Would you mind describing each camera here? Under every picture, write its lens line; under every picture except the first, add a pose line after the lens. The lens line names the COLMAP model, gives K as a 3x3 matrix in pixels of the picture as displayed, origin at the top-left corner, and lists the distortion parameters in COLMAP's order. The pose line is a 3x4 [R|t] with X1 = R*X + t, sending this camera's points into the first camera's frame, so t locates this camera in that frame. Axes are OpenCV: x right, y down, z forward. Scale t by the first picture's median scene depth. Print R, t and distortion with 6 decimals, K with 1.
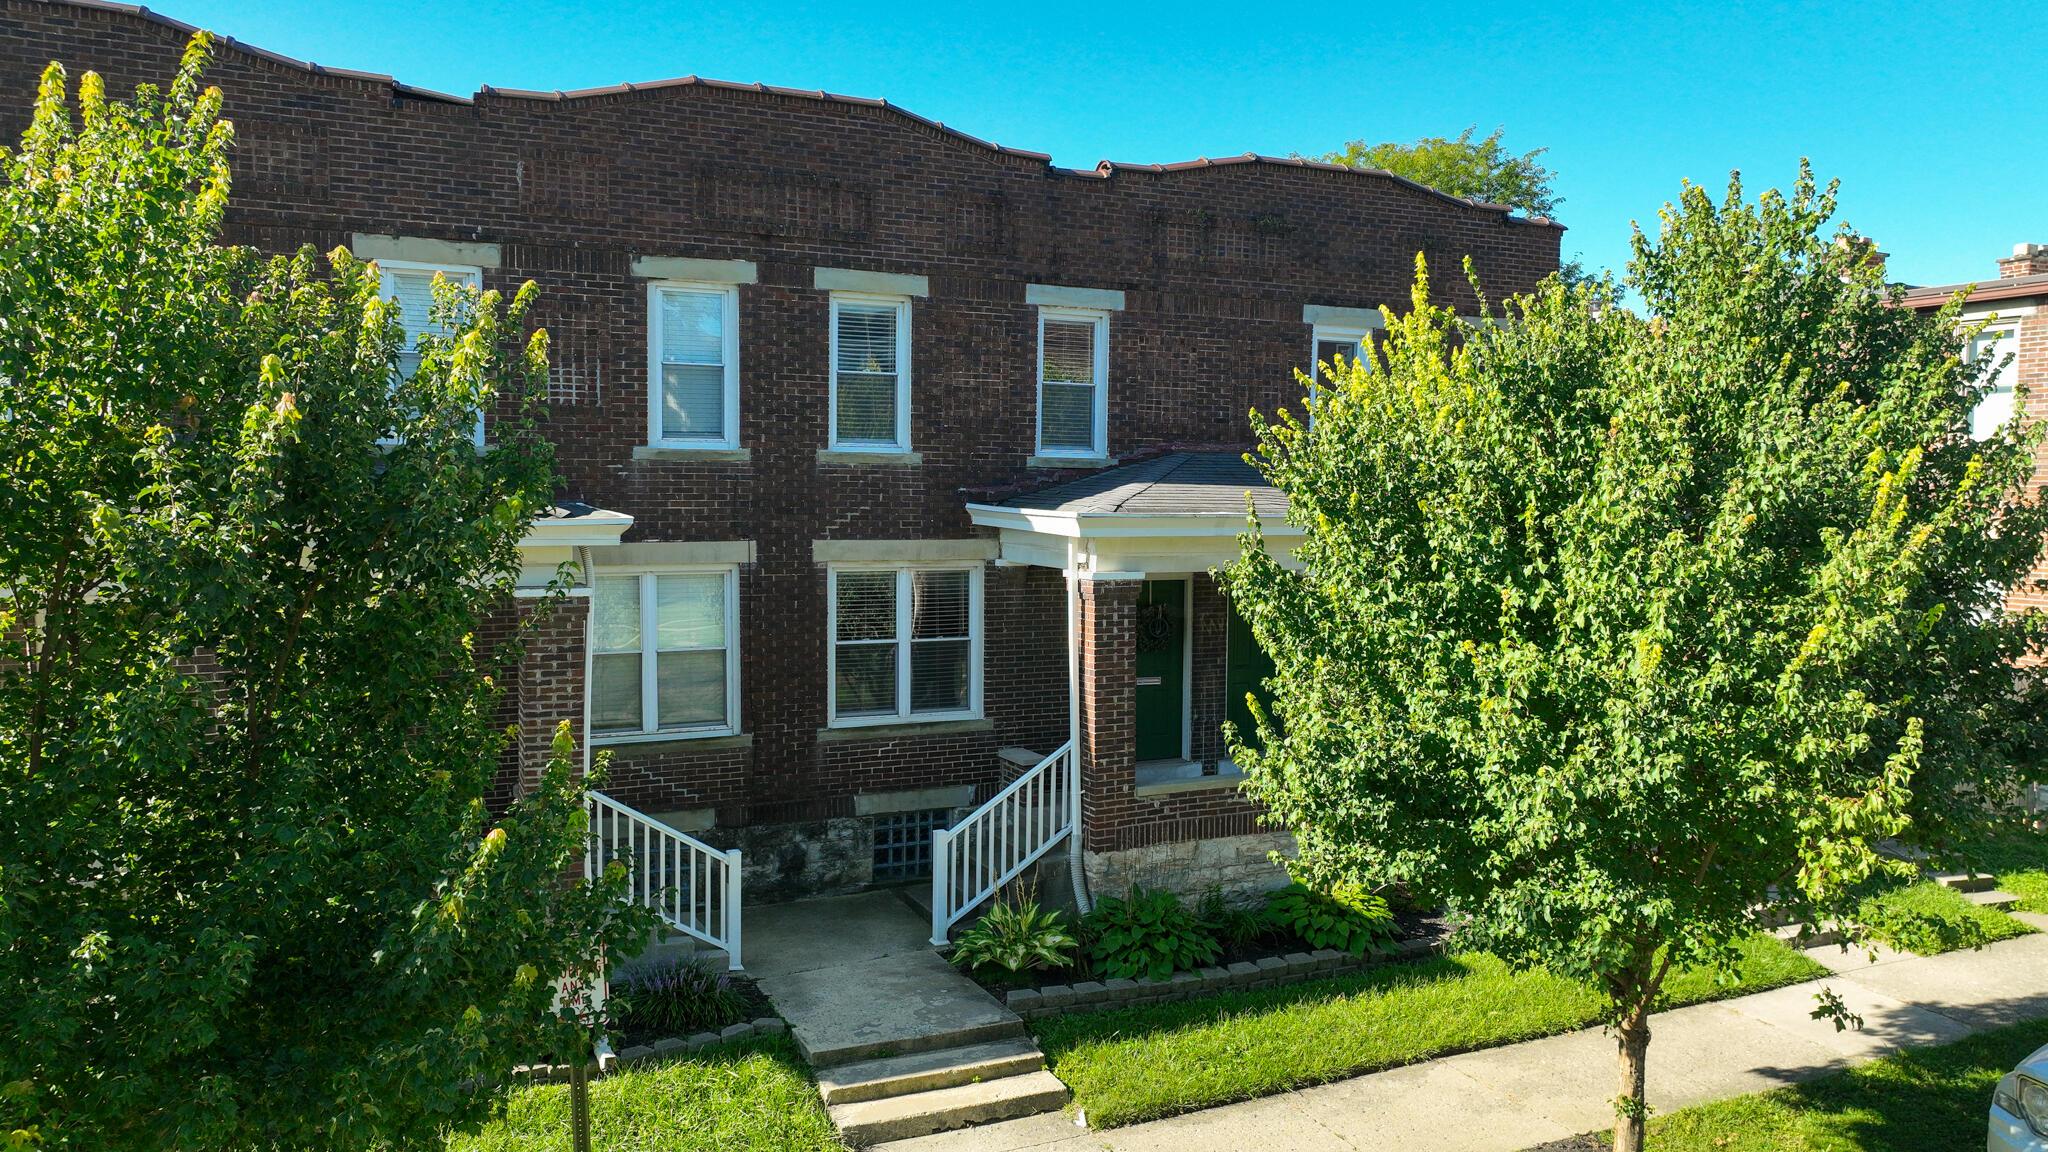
lens RADIAL K [[1480.2, 0, 1034.7], [0, 1480.2, 576.6], [0, 0, 1]] dist [0.003958, 0.004149]
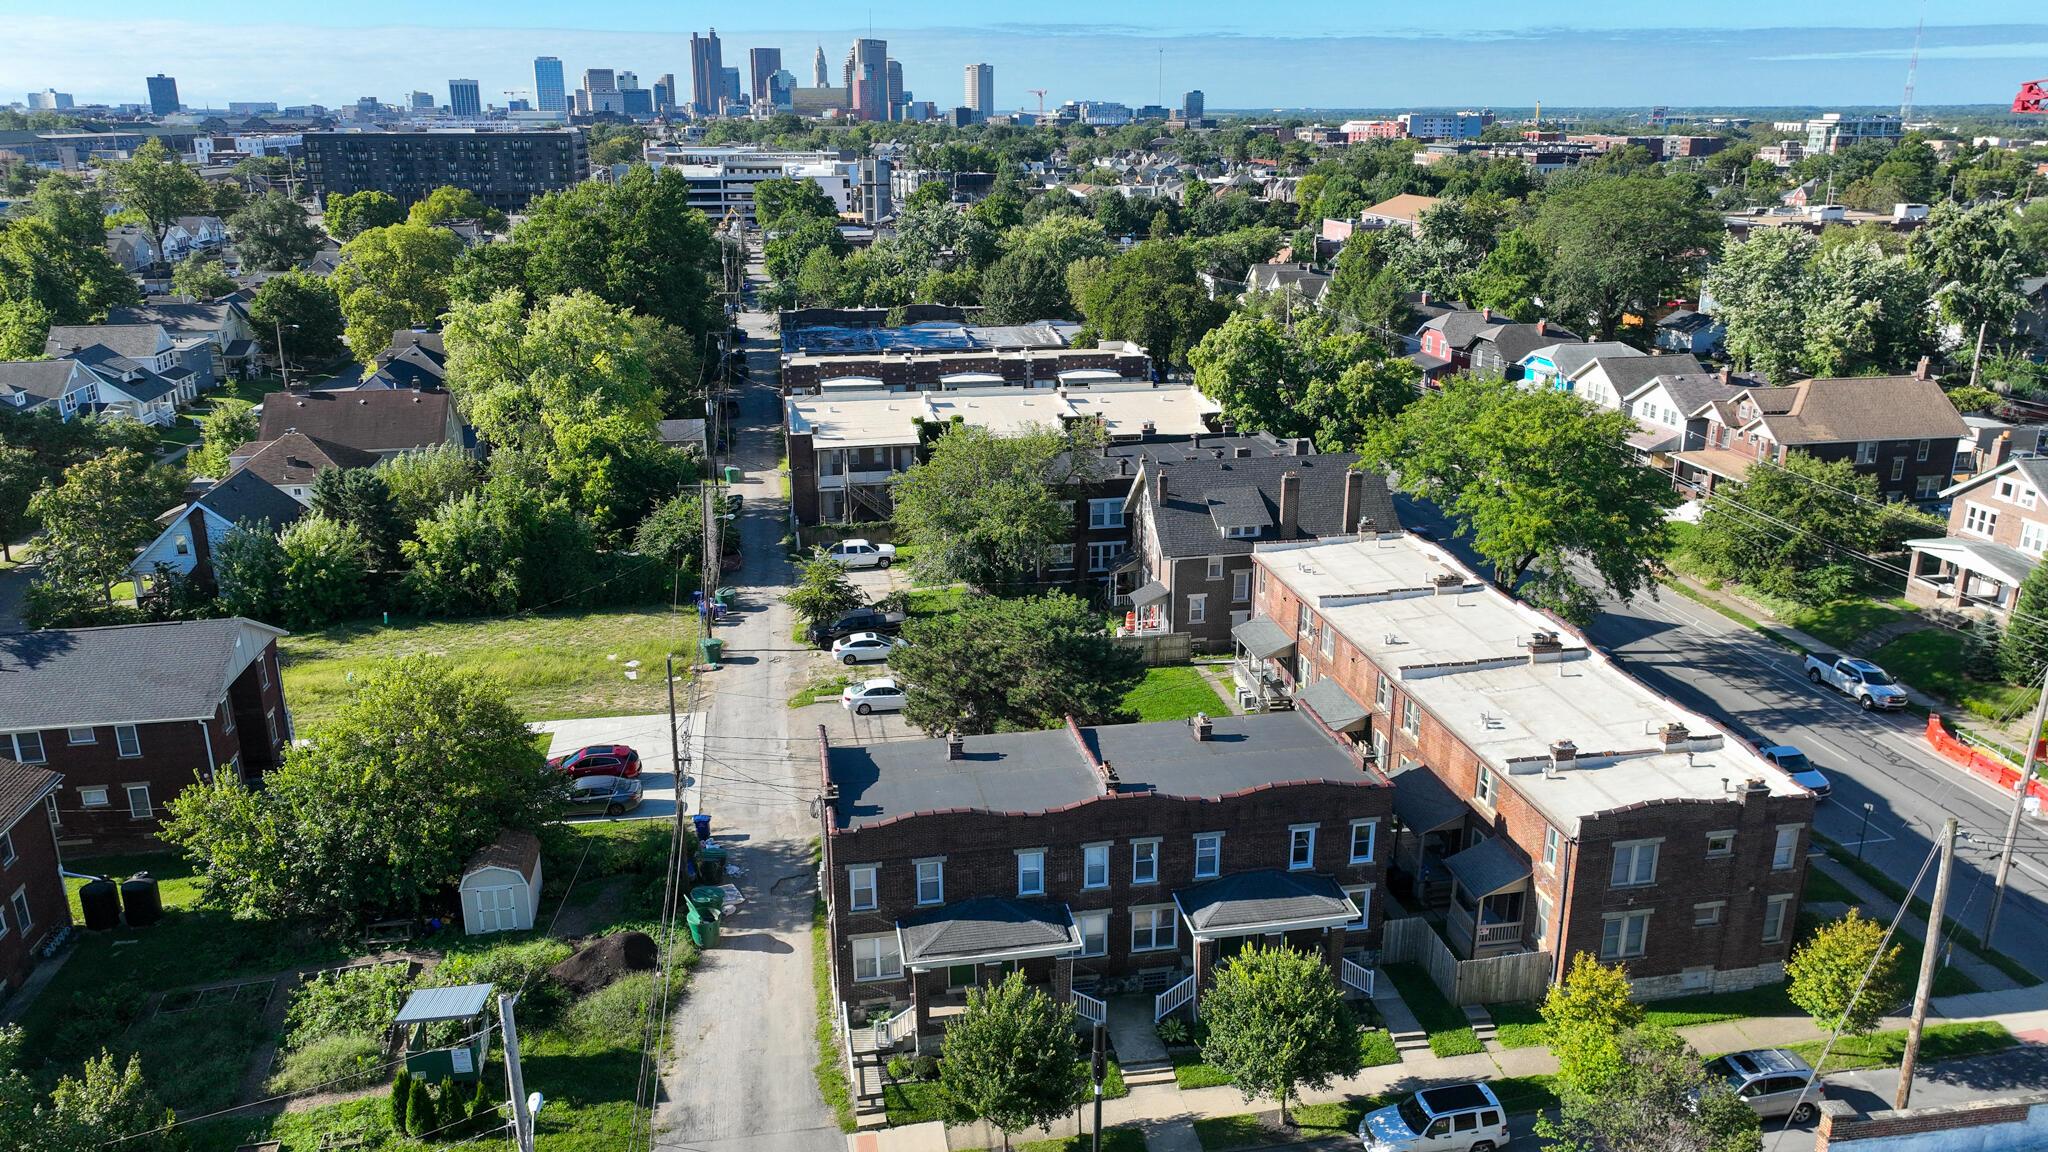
lens RADIAL K [[1480.2, 0, 1034.7], [0, 1480.2, 576.6], [0, 0, 1]] dist [0.003958, 0.004149]
pose [[0.965976, 0.068916, -0.249283, 0.485180], [-0.005231, 0.968854, 0.247579, -1.739879], [0.258581, -0.237851, 0.936249, -2.294275]]
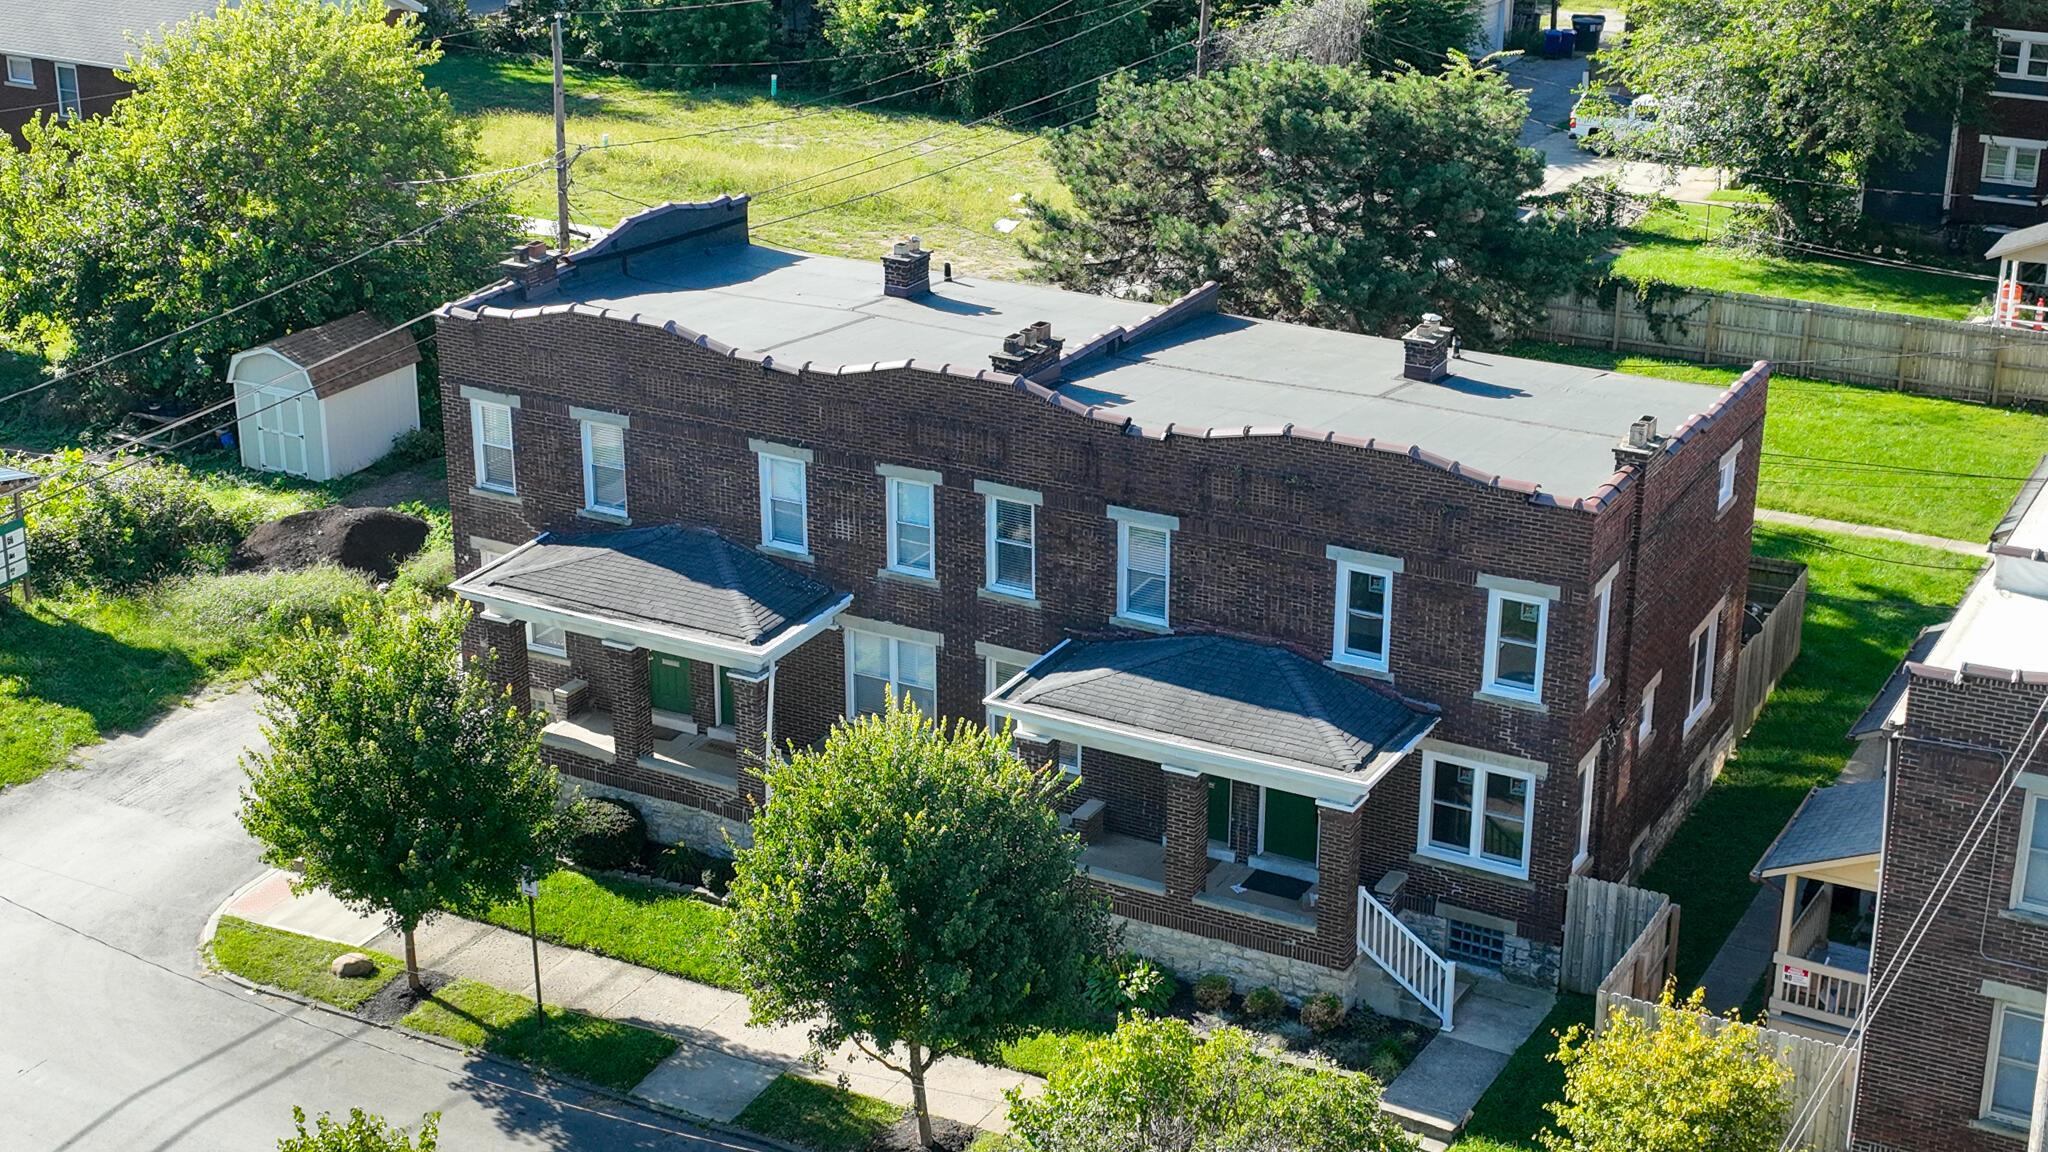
lens RADIAL K [[2885.7, 0, 1024.0], [0, 2885.7, 576.0], [0, 0, 1]] dist [0.010488, 0.000903]
pose [[0.586259, 0.286134, -0.757910, 2.257570], [-0.043703, 0.945357, 0.323095, -1.118932], [0.808944, -0.156295, 0.566729, -0.706702]]
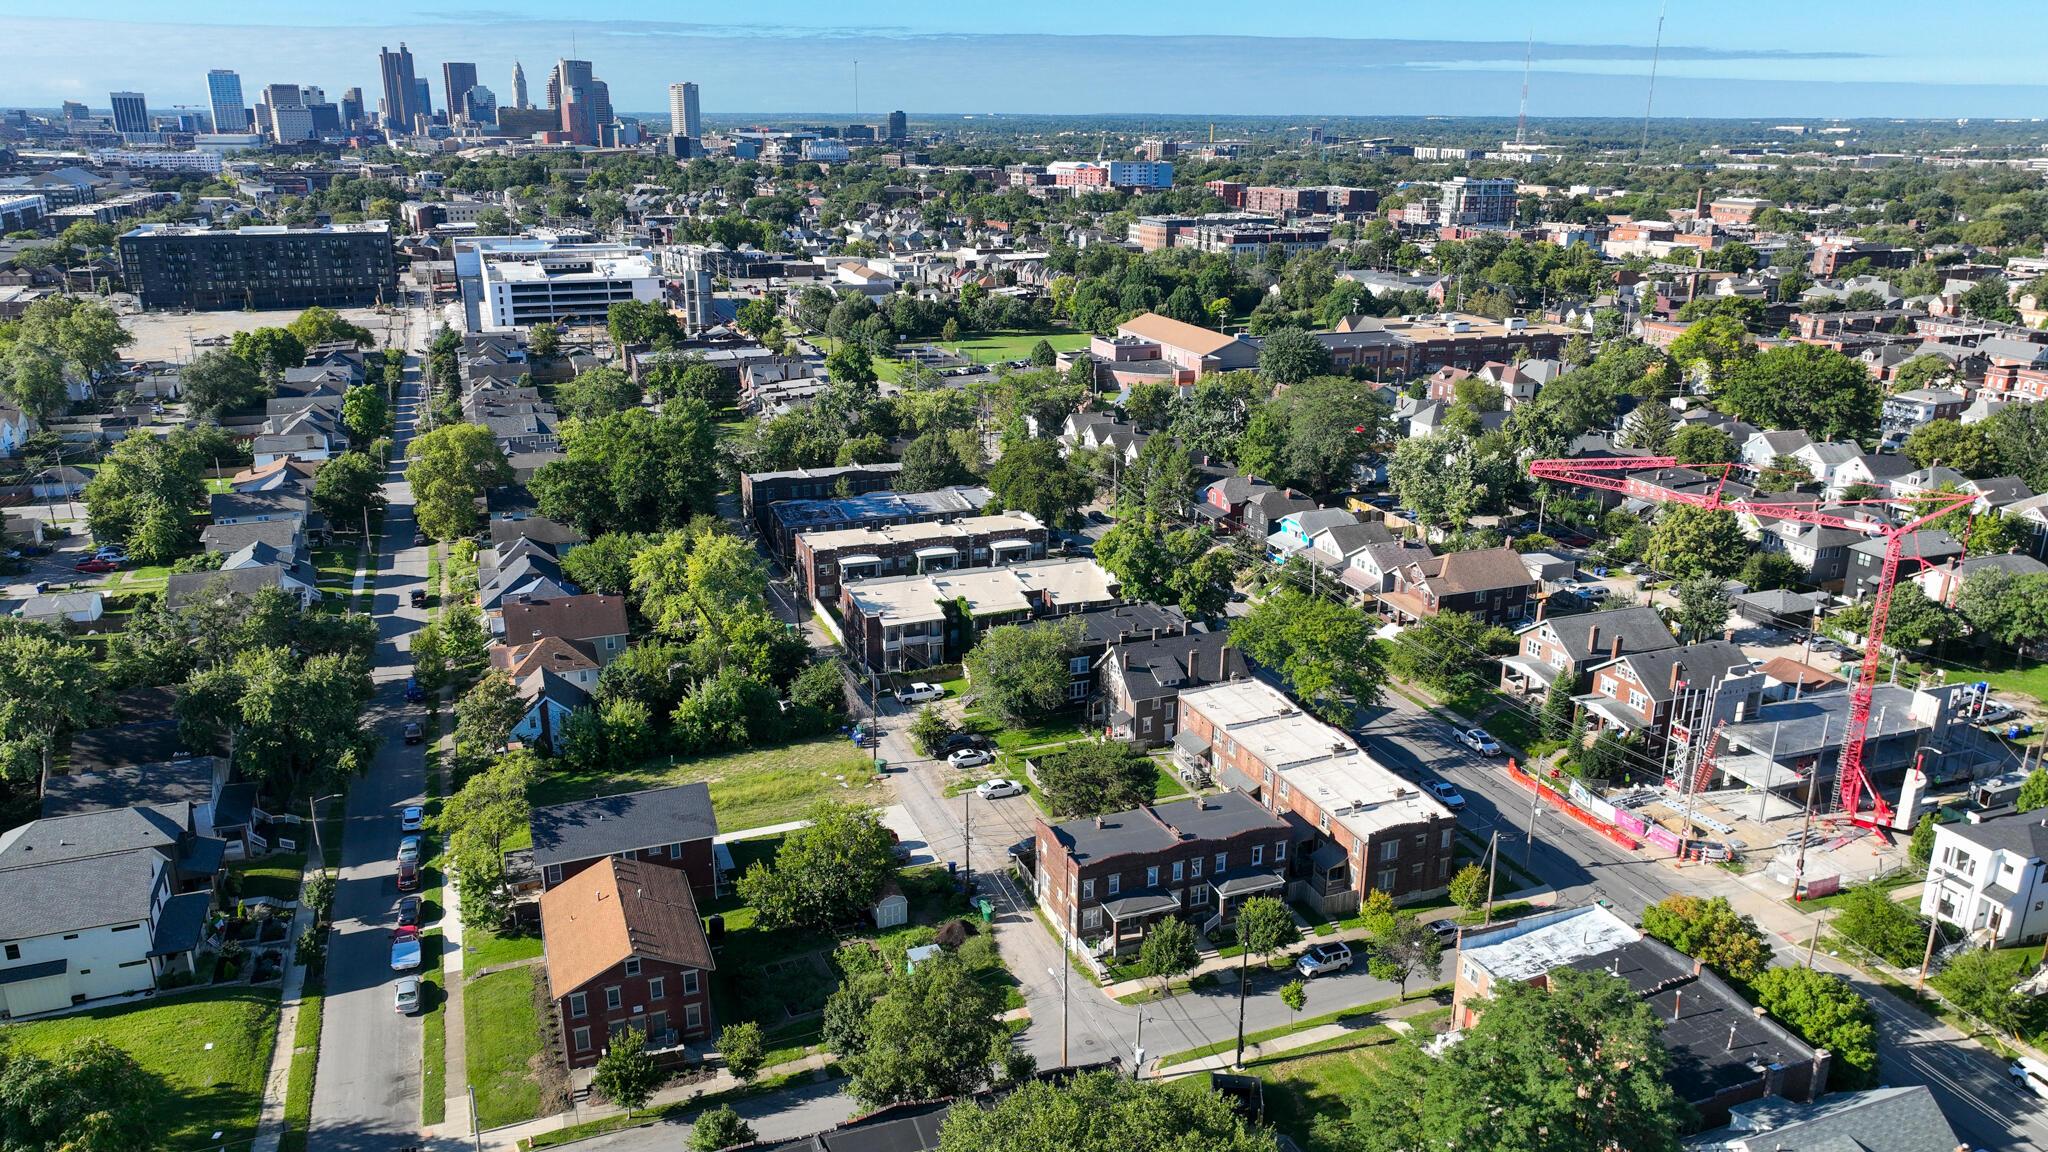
lens RADIAL K [[1450.4, 0, 1024.0], [0, 1450.4, 576.0], [0, 0, 1]] dist [0.000344, 0.012207]
pose [[0.997704, 0.019127, -0.064975, -0.610700], [-0.002181, 0.967873, 0.251429, -3.960611], [0.067696, -0.250710, 0.965692, -6.855384]]
